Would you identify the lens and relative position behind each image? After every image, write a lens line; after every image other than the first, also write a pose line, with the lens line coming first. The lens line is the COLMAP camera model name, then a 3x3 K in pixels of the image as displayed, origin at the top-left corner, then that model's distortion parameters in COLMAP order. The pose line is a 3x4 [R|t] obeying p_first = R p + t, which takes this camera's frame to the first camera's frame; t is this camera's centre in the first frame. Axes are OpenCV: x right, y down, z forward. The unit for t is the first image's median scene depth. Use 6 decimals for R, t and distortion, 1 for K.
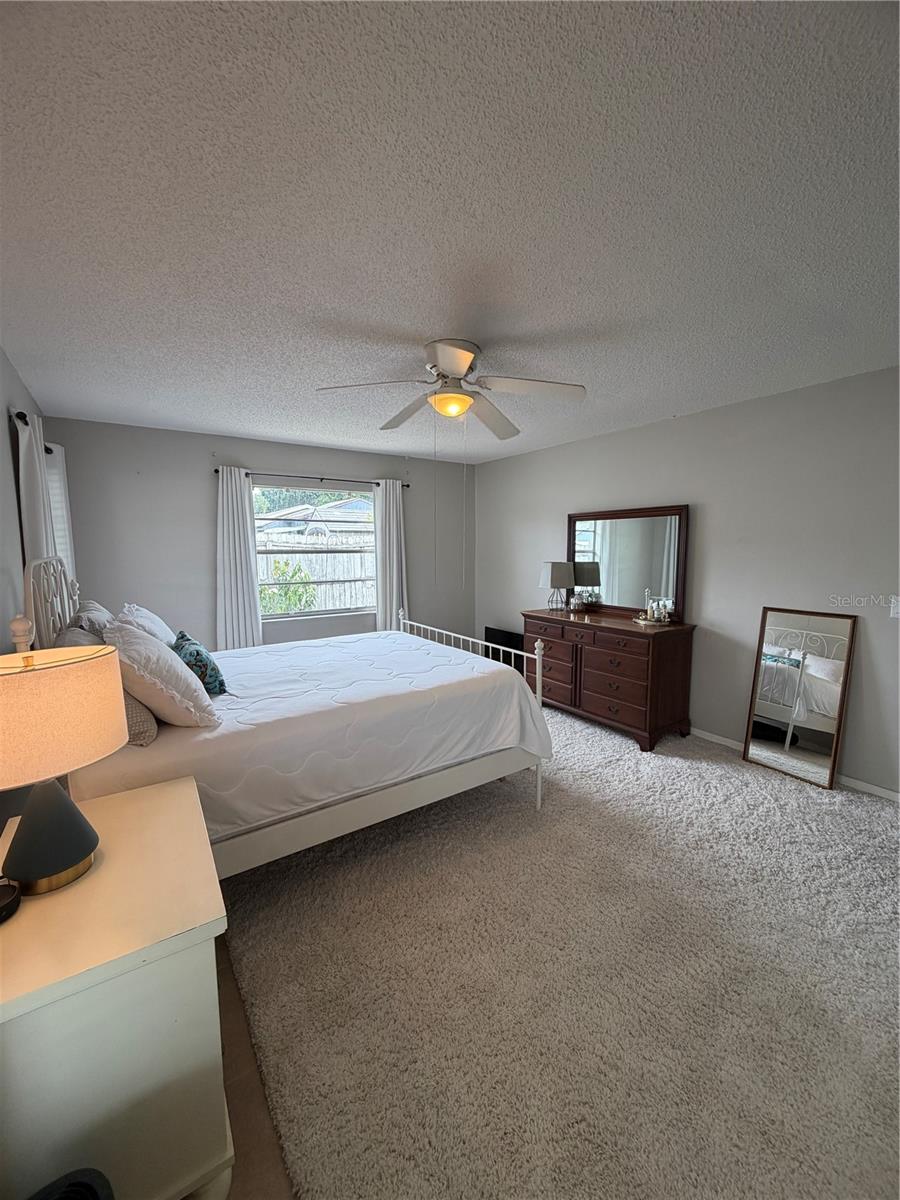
lens RADIAL K [[476.6, 0, 450.0], [0, 476.6, 600.0], [0, 0, 1]] dist [0.000848, 0.000008]
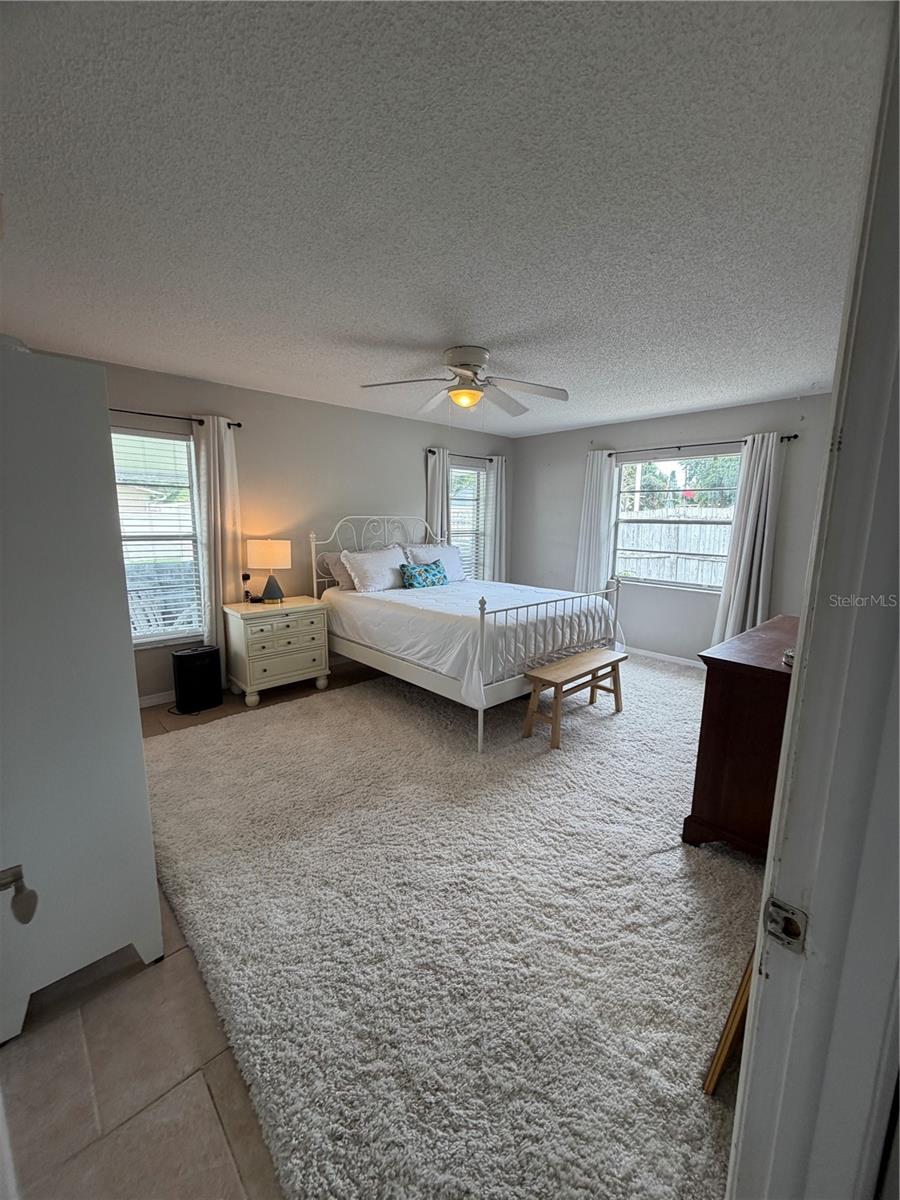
lens RADIAL K [[476.6, 0, 450.0], [0, 476.6, 600.0], [0, 0, 1]] dist [0.000848, 0.000008]
pose [[0.160031, 0.177682, -0.970989, 0.955422], [-0.127885, 0.979108, 0.158090, -0.058987], [0.978793, 0.098876, 0.179411, 0.564114]]
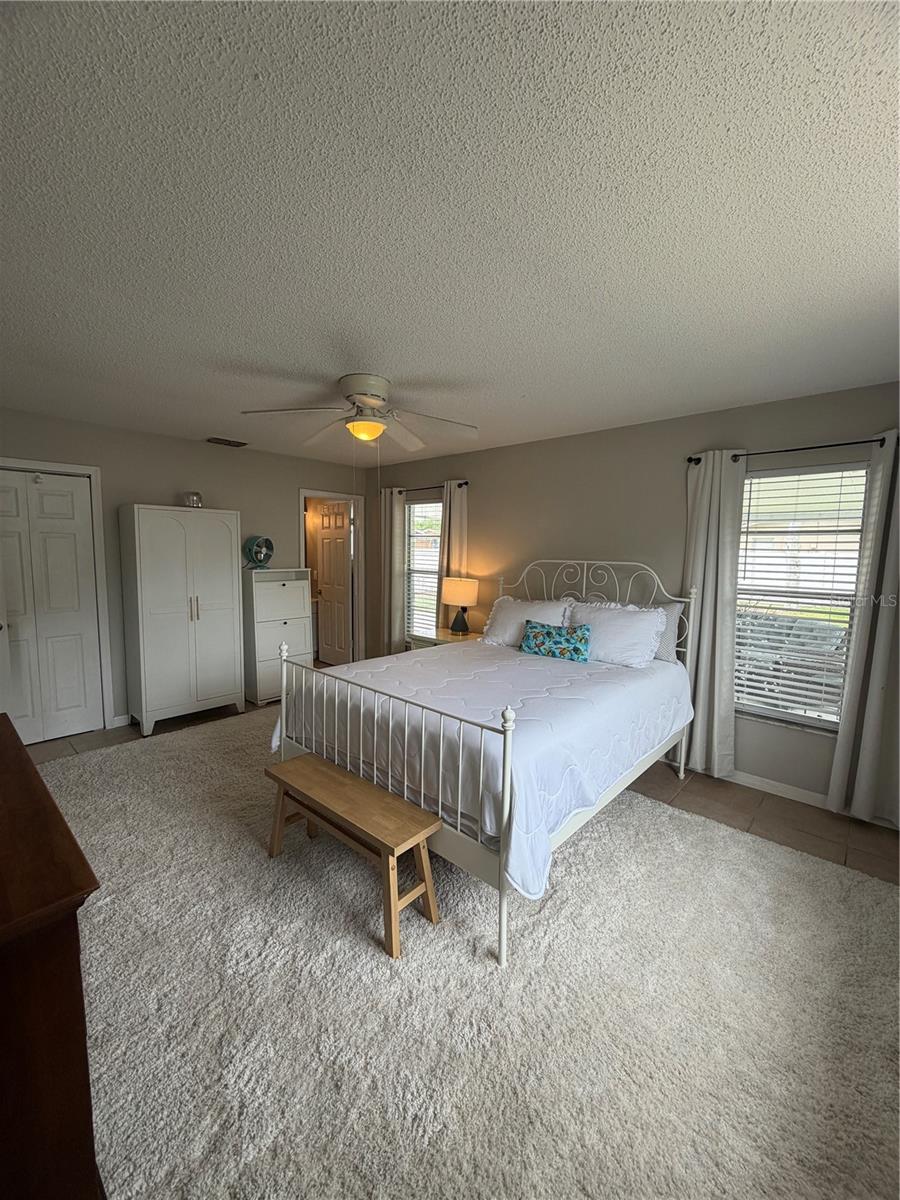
lens RADIAL K [[476.6, 0, 450.0], [0, 476.6, 600.0], [0, 0, 1]] dist [0.000848, 0.000008]
pose [[-0.970682, -0.001083, -0.240366, 0.050035], [-0.051408, 0.977787, 0.203201, -0.174424], [0.234806, 0.209600, -0.949175, 1.598344]]
